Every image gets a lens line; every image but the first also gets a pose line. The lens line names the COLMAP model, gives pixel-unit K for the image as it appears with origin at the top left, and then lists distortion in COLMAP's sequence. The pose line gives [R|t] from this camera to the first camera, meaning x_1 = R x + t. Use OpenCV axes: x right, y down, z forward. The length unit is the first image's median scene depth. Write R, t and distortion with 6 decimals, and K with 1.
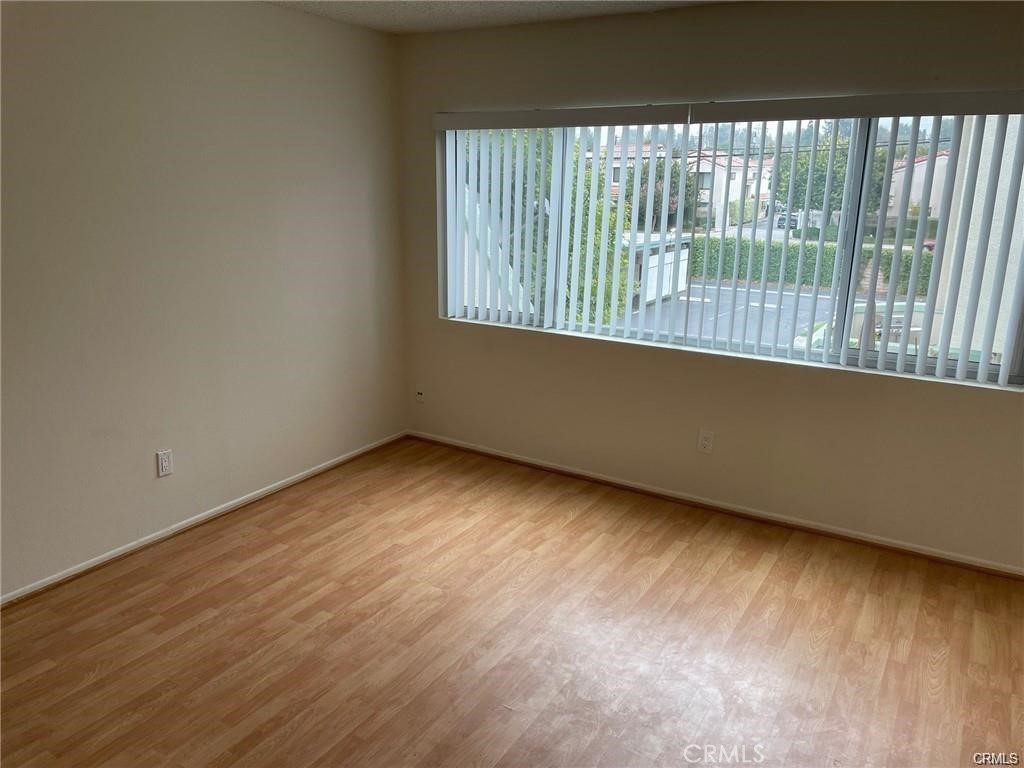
lens RADIAL K [[772.8, 0, 511.5], [0, 772.8, 391.4], [0, 0, 1]] dist [0.012772, -0.008974]
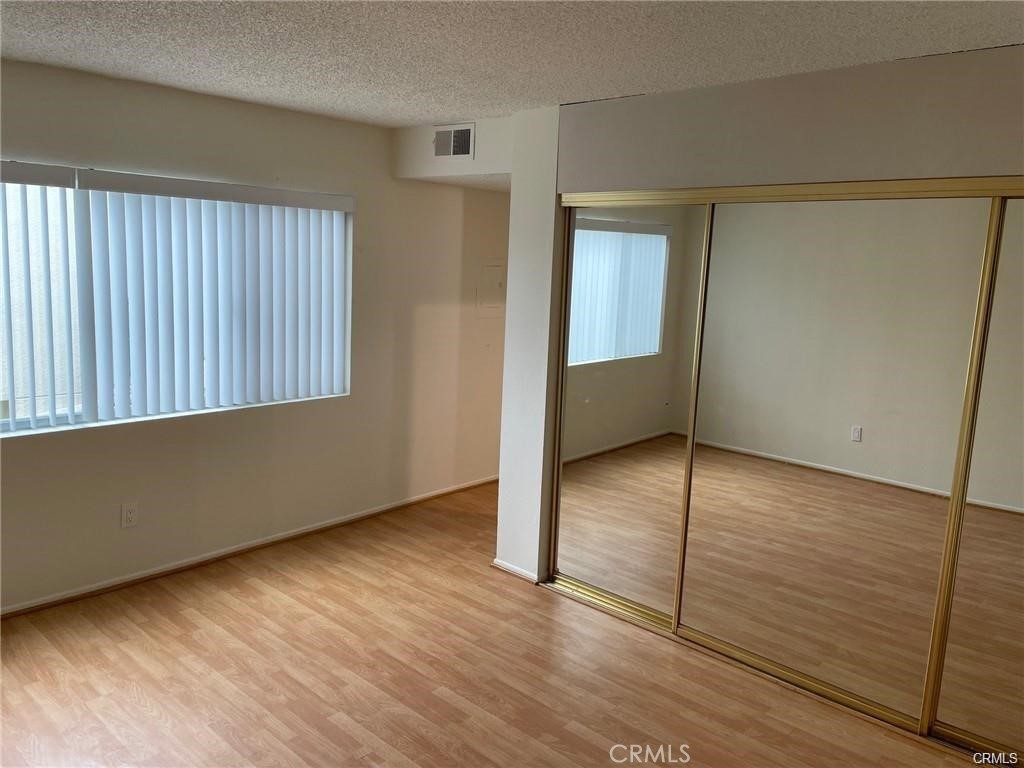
lens RADIAL K [[772.8, 0, 510.8], [0, 772.8, 377.0], [0, 0, 1]] dist [0.012772, -0.008974]
pose [[0.189815, -0.159240, 0.968820, -0.644982], [0.233010, 0.965875, 0.113104, -0.113098], [-0.953770, 0.204276, 0.220442, 0.344629]]
